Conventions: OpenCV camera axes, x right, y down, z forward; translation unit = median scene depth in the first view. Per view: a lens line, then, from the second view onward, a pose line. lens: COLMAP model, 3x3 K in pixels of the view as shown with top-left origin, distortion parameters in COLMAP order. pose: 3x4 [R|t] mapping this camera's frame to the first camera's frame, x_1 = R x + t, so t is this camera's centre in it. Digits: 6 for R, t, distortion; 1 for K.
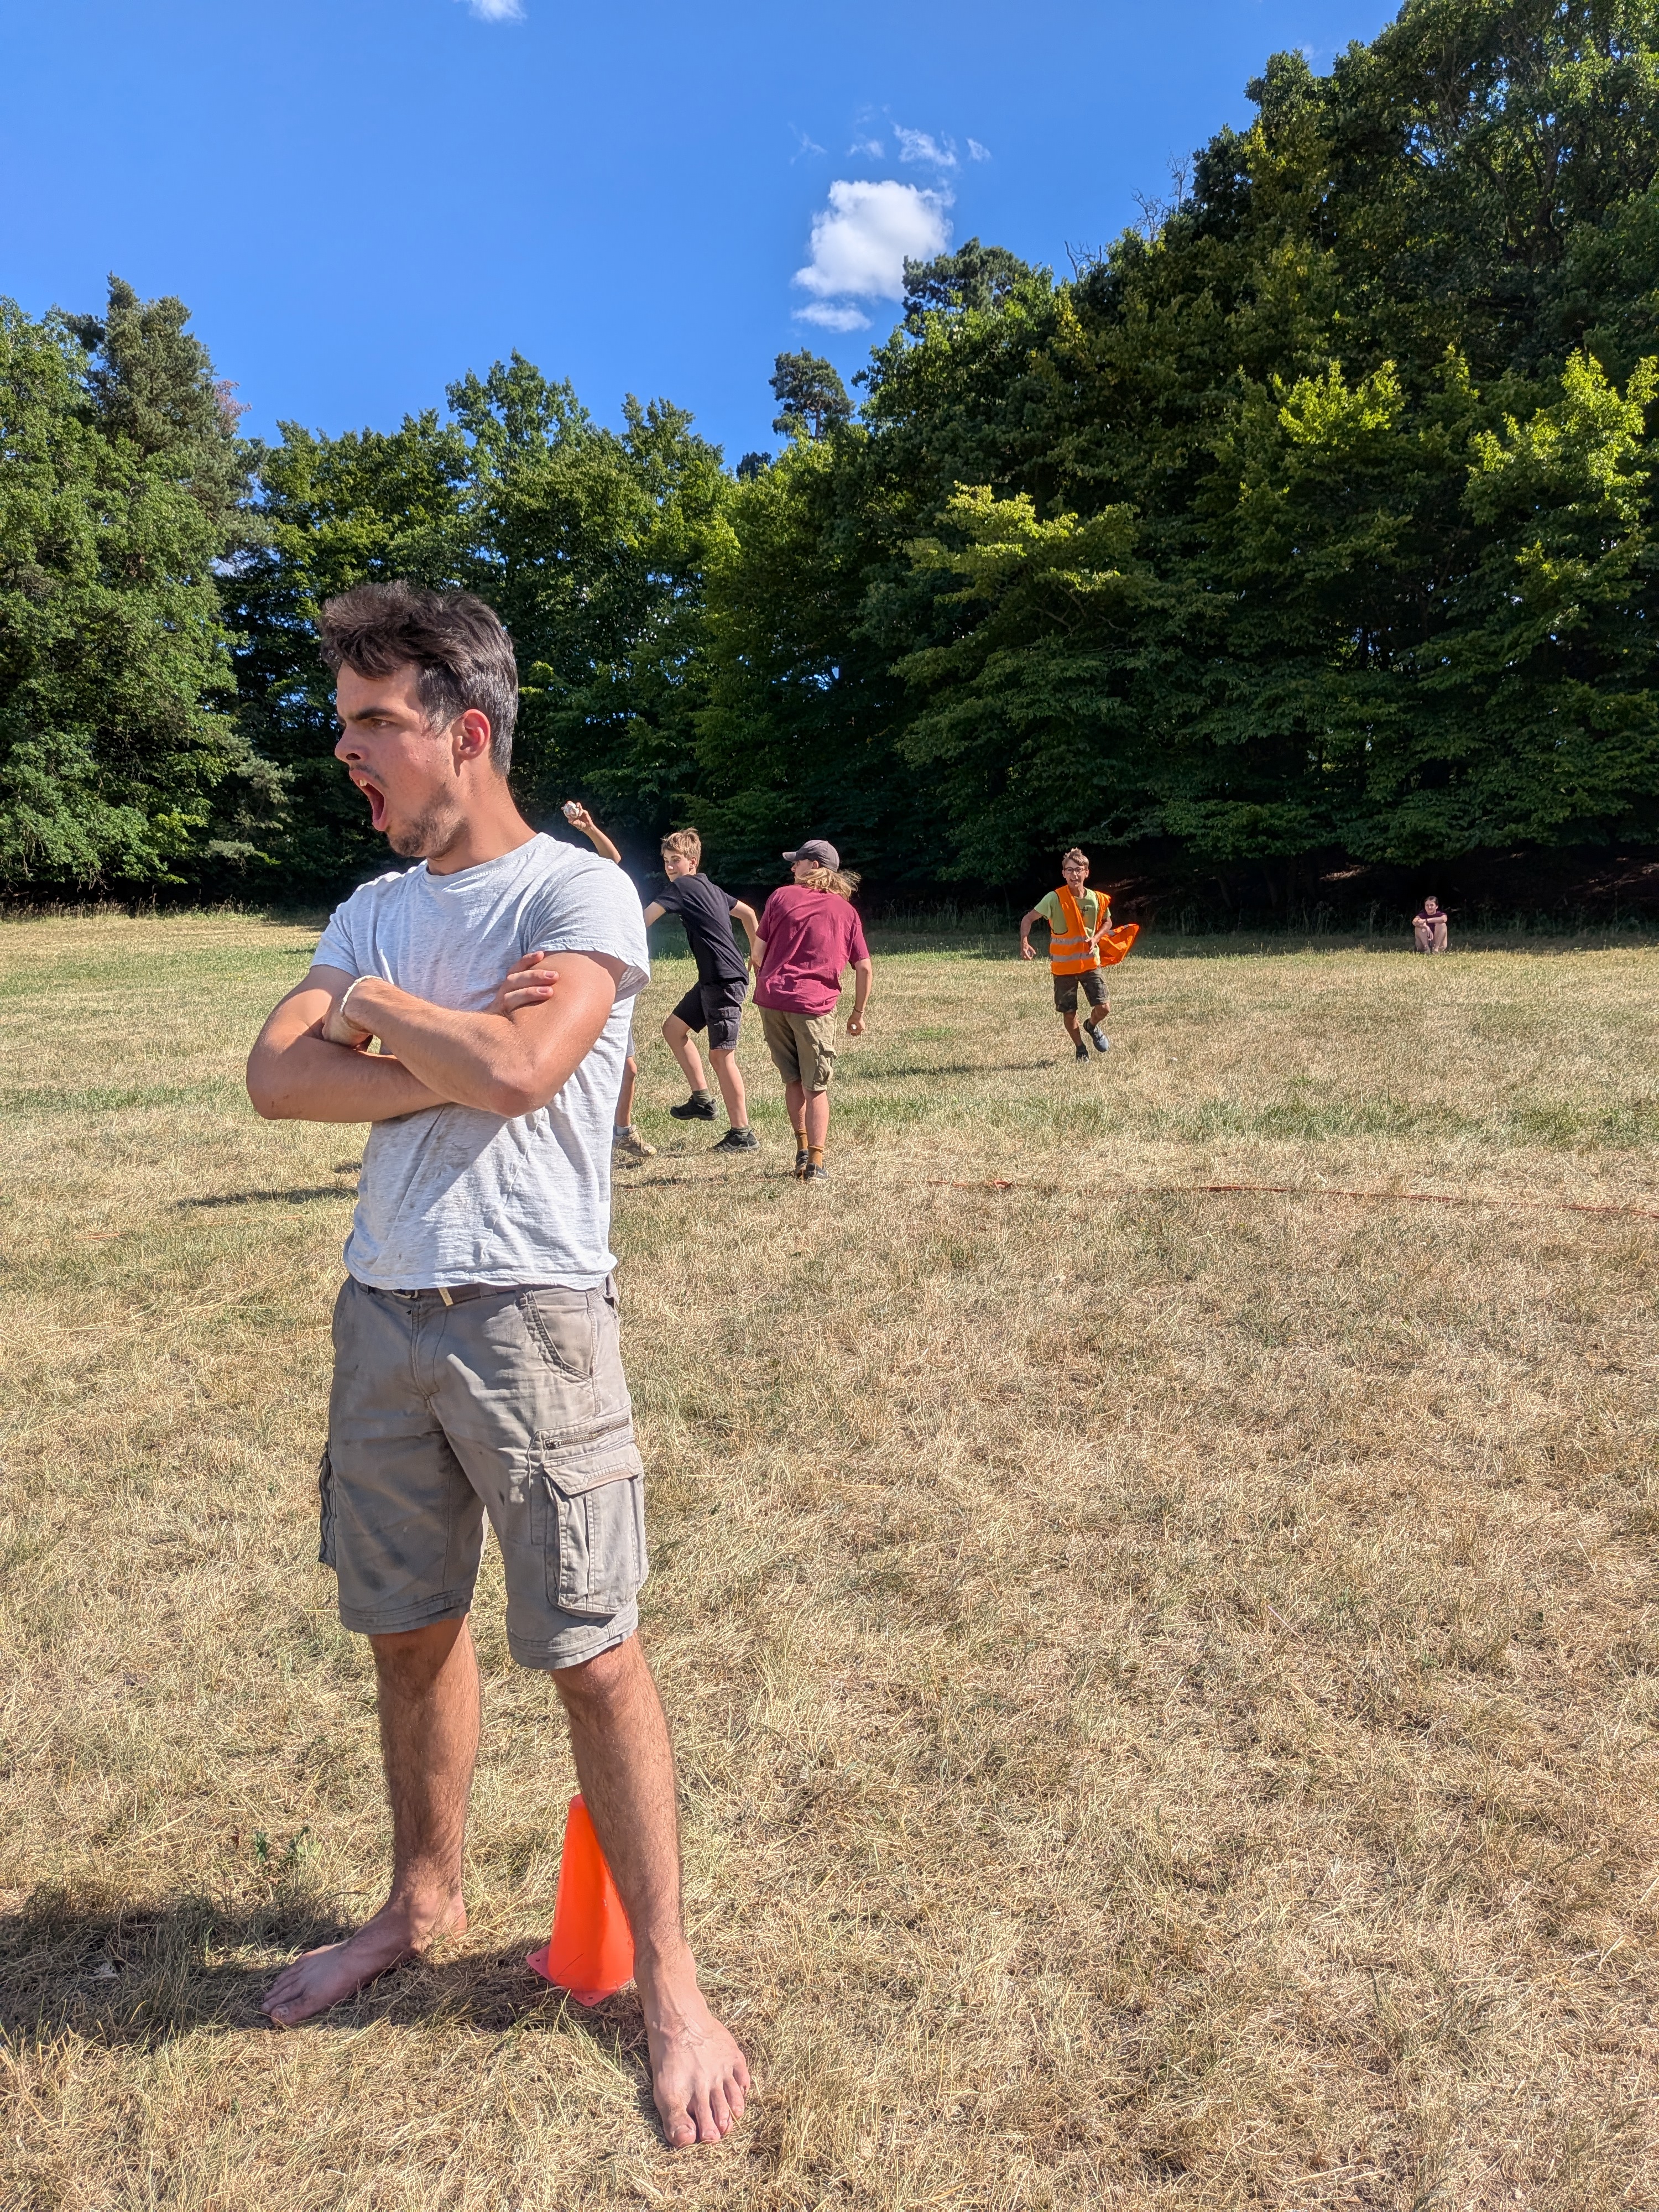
lens RADIAL K [[1575.8, 0, 837.5], [0, 1575.8, 1113.3], [0, 0, 1]] dist [0.002017, -0.039290]
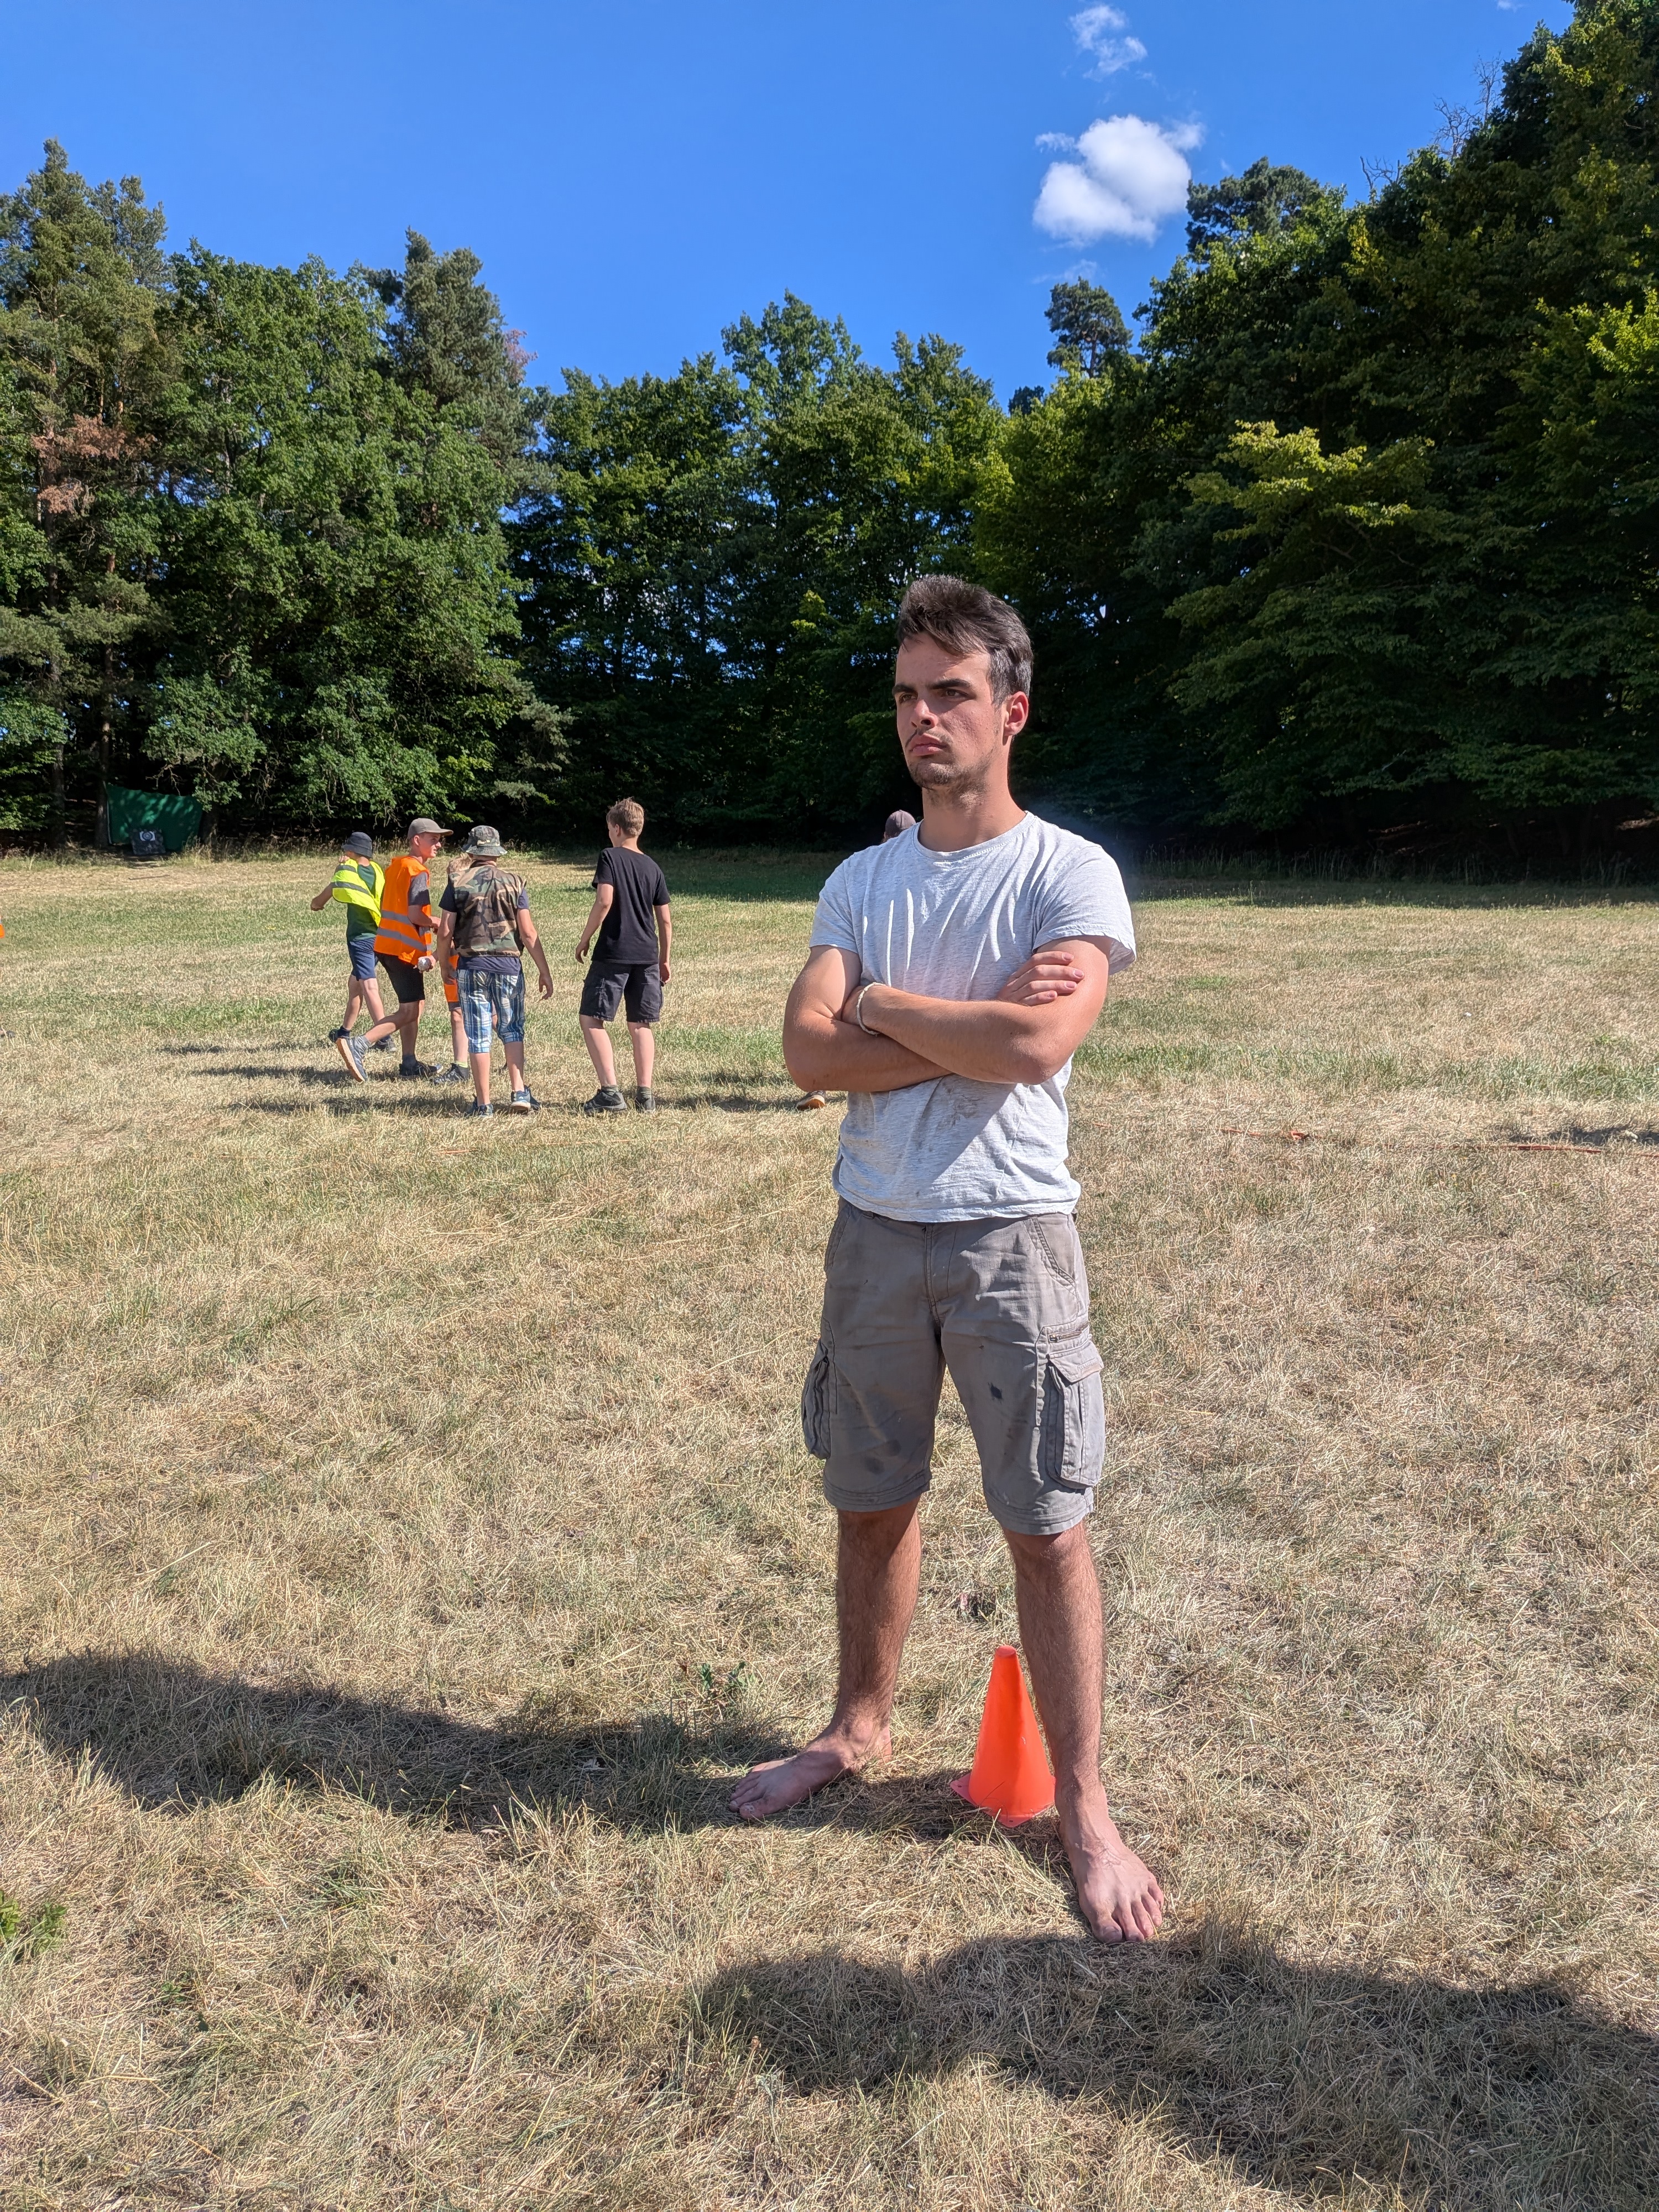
lens RADIAL K [[1575.8, 0, 842.4], [0, 1575.8, 1106.8], [0, 0, 1]] dist [0.002017, -0.039290]
pose [[0.988634, 0.035553, -0.146078, -0.011020], [-0.030624, 0.998888, 0.035856, -0.000154], [0.147190, -0.030975, 0.988623, -0.013046]]
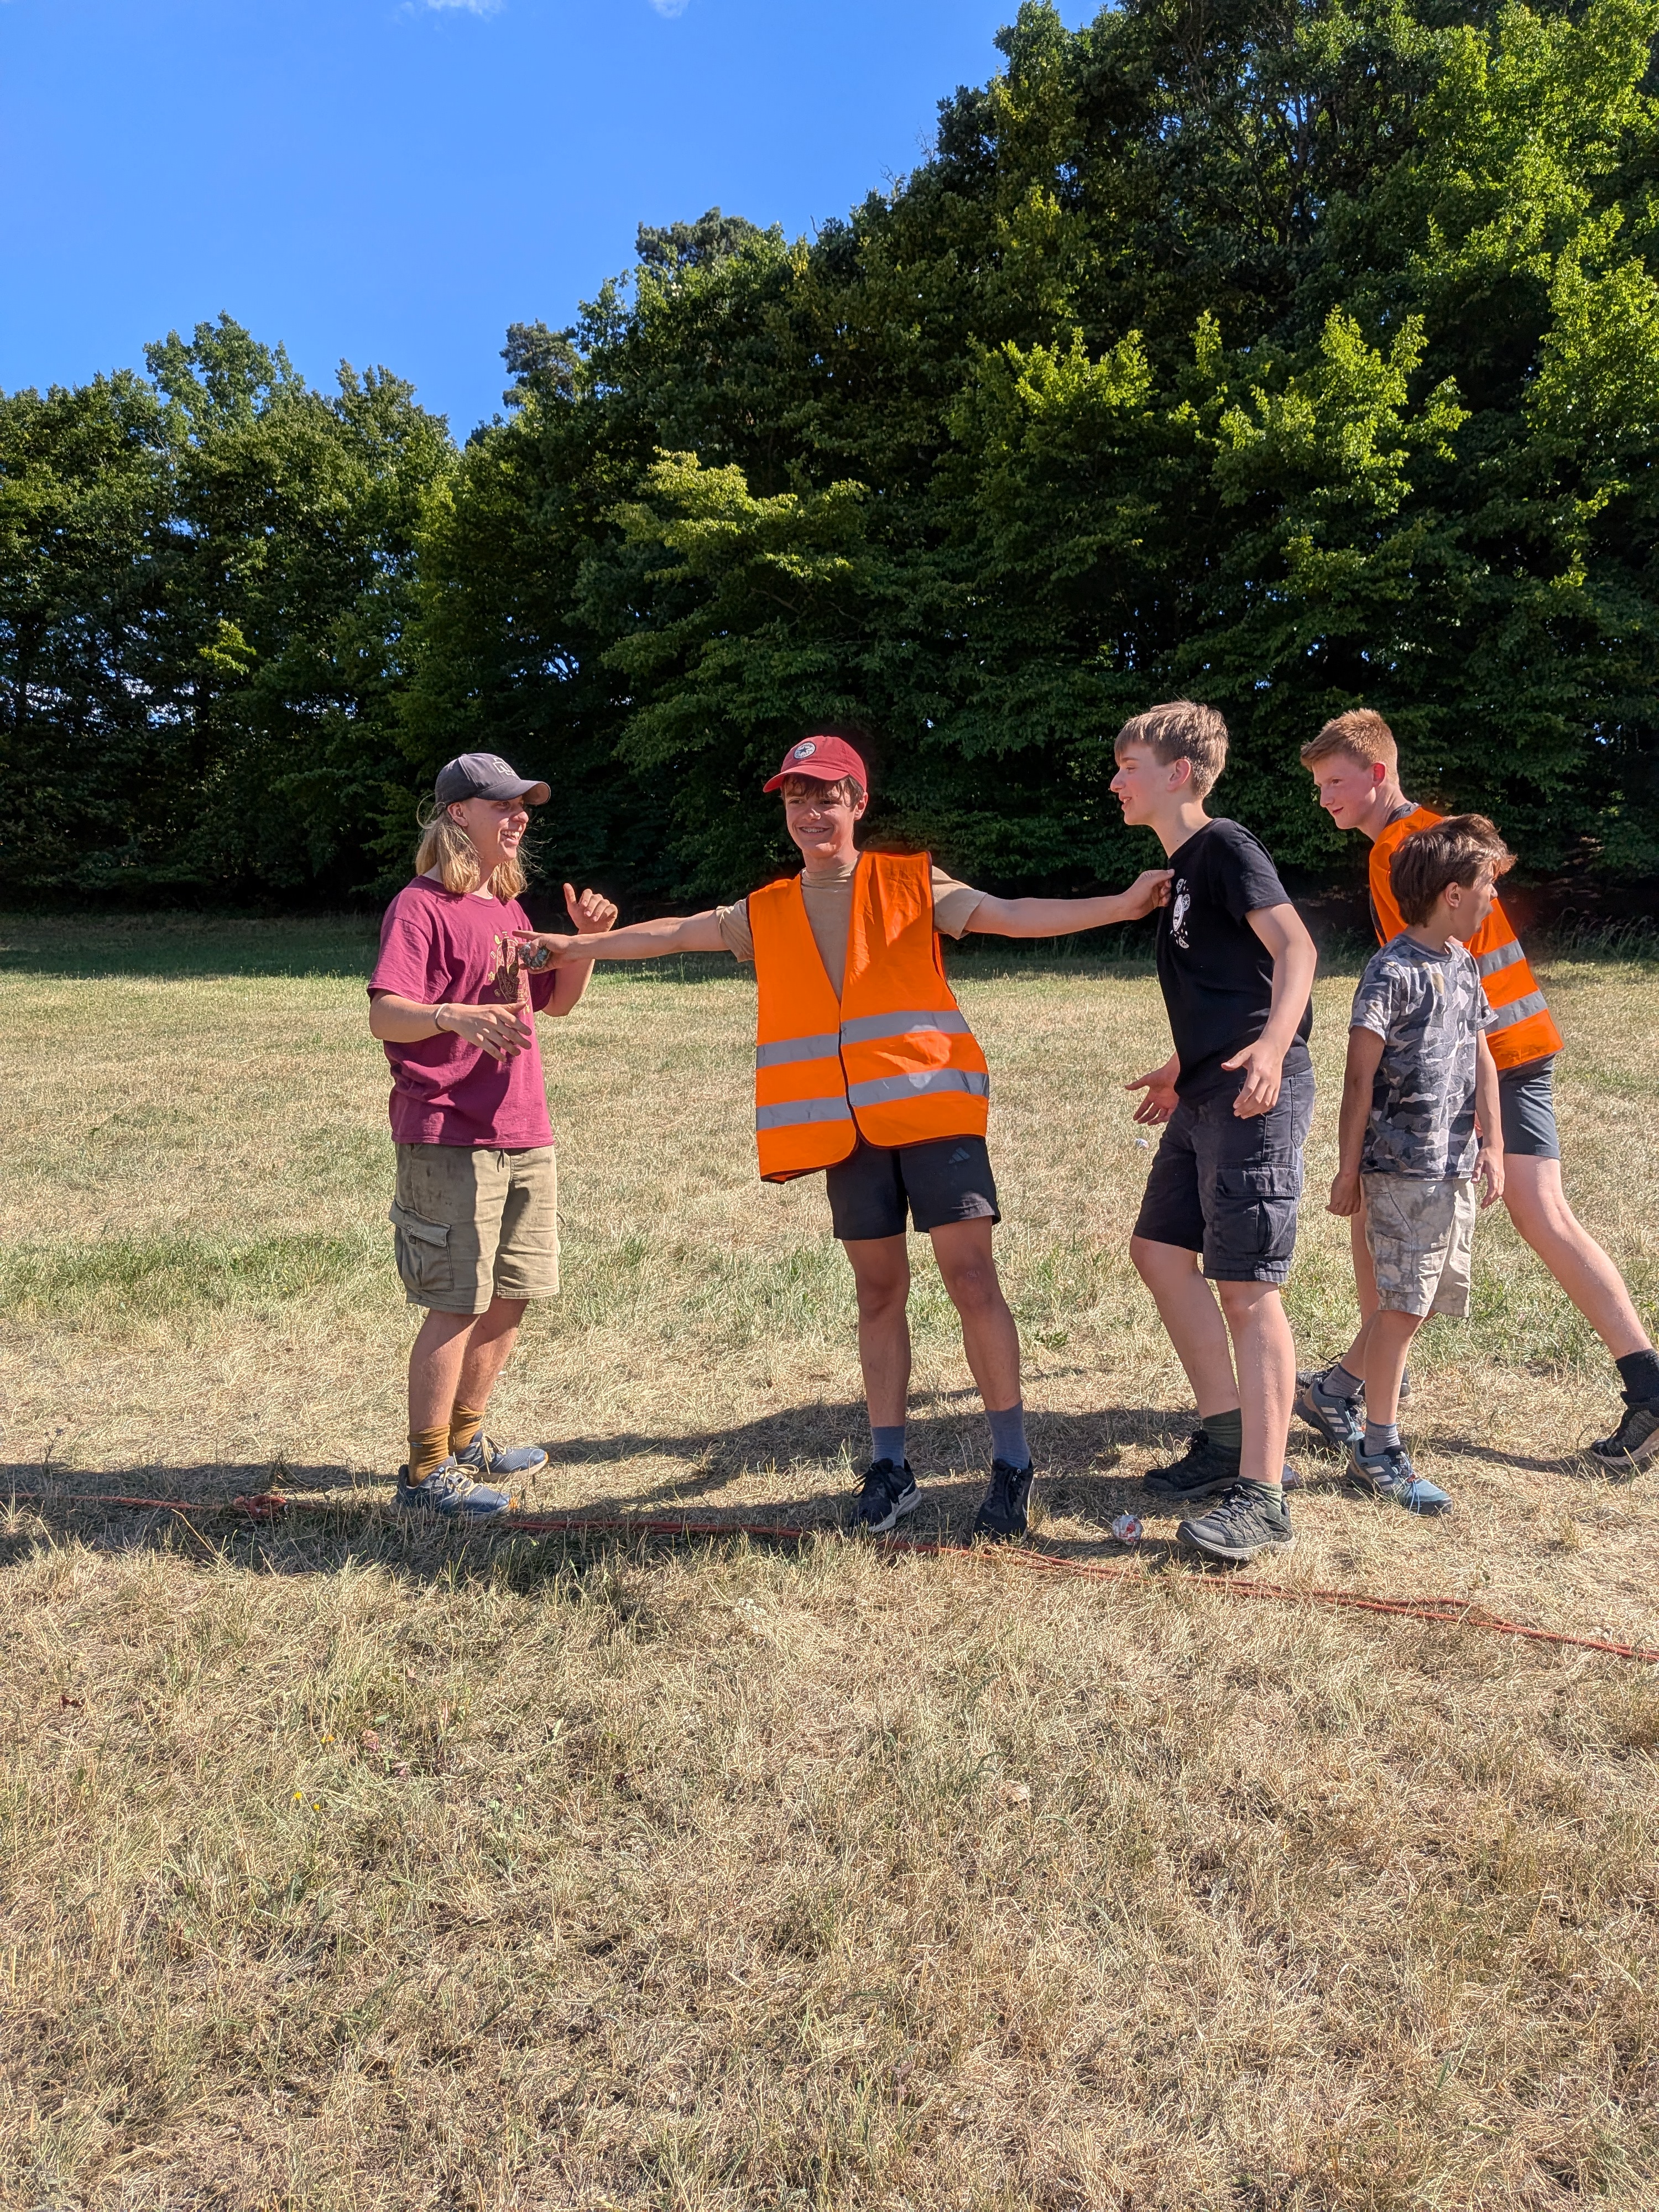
lens RADIAL K [[1575.8, 0, 829.5], [0, 1575.8, 1085.8], [0, 0, 1]] dist [0.002017, -0.039290]
pose [[0.992966, 0.005443, 0.118277, 0.067452], [-0.002051, 0.999584, -0.028781, -0.017903], [-0.118385, 0.028336, 0.992563, 0.126460]]
